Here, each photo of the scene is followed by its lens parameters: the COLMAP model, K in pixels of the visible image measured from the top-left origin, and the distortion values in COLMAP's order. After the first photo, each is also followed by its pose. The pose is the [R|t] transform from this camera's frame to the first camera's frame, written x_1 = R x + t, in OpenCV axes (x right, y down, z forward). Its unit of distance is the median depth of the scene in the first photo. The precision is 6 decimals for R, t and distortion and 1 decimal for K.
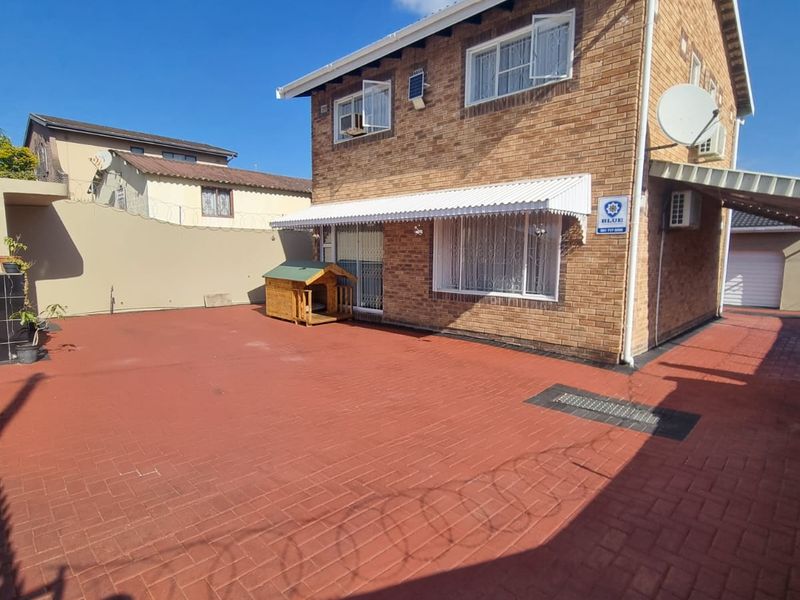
lens RADIAL K [[453.7, 0, 386.0], [0, 453.7, 306.0], [0, 0, 1]] dist [0.003967, -0.005262]
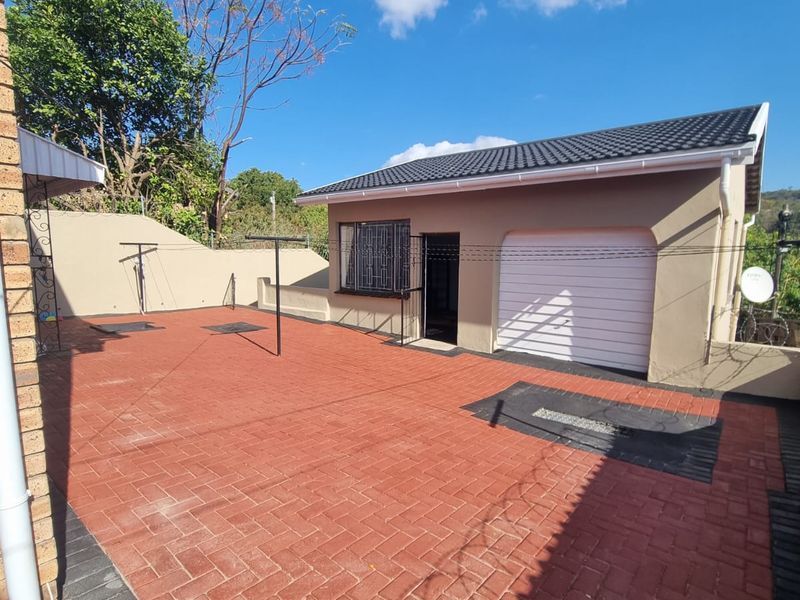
lens RADIAL K [[453.7, 0, 395.2], [0, 453.7, 309.8], [0, 0, 1]] dist [0.003967, -0.005262]
pose [[0.996649, -0.015329, 0.080350, 1.270991], [0.014419, 0.999825, 0.011897, -0.123359], [-0.080518, -0.010699, 0.996696, 1.287879]]
